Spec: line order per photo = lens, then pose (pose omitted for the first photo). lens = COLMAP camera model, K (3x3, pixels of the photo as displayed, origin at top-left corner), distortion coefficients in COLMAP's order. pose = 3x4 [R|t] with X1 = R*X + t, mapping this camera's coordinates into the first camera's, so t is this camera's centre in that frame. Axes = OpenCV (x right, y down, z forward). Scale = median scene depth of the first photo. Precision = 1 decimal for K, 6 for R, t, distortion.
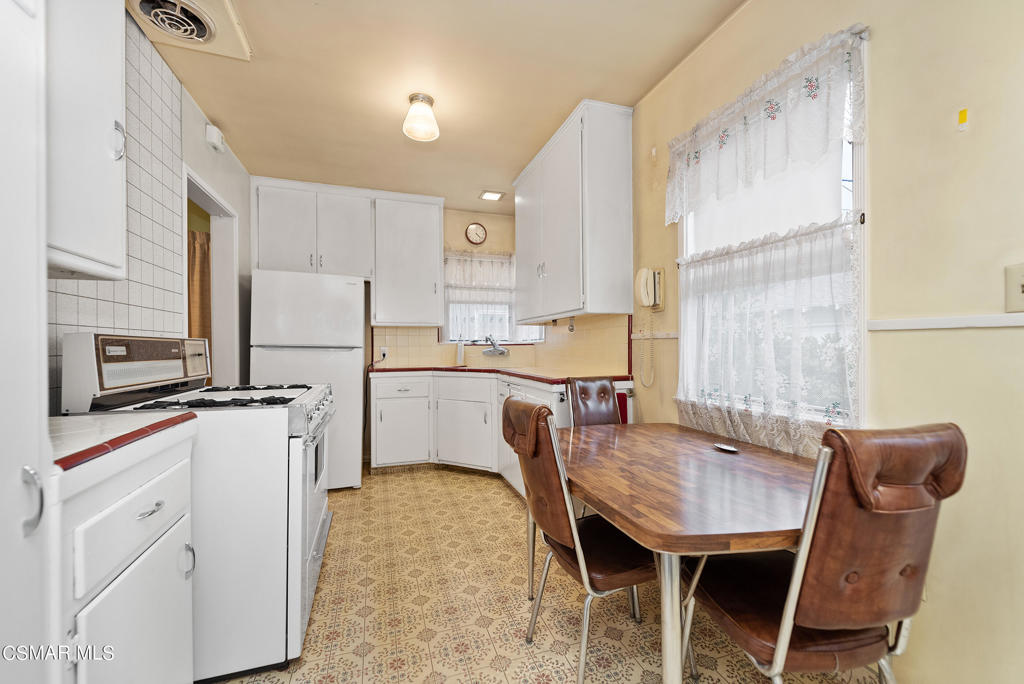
lens RADIAL K [[406.6, 0, 513.6], [0, 406.6, 345.8], [0, 0, 1]] dist [0.001905, -0.000226]
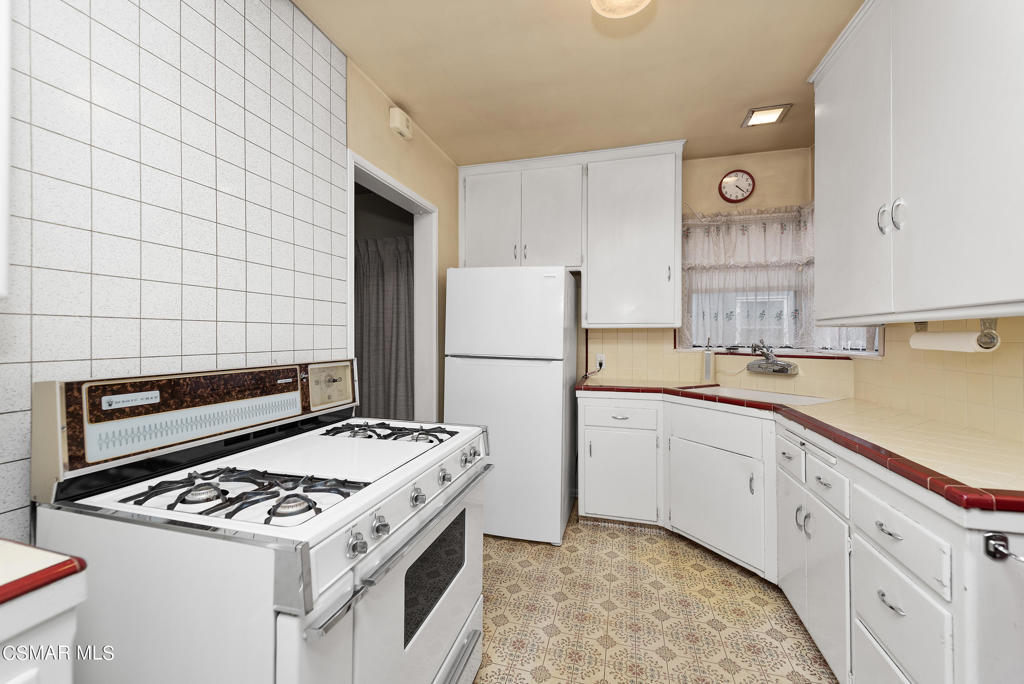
lens RADIAL K [[413.0, 0, 511.3], [0, 413.0, 337.9], [0, 0, 1]] dist [0.007414, -0.000146]
pose [[0.831049, 0.005005, -0.556177, -0.024236], [-0.003911, 0.999987, 0.003155, -0.034859], [0.556185, -0.000447, 0.831058, 0.283592]]
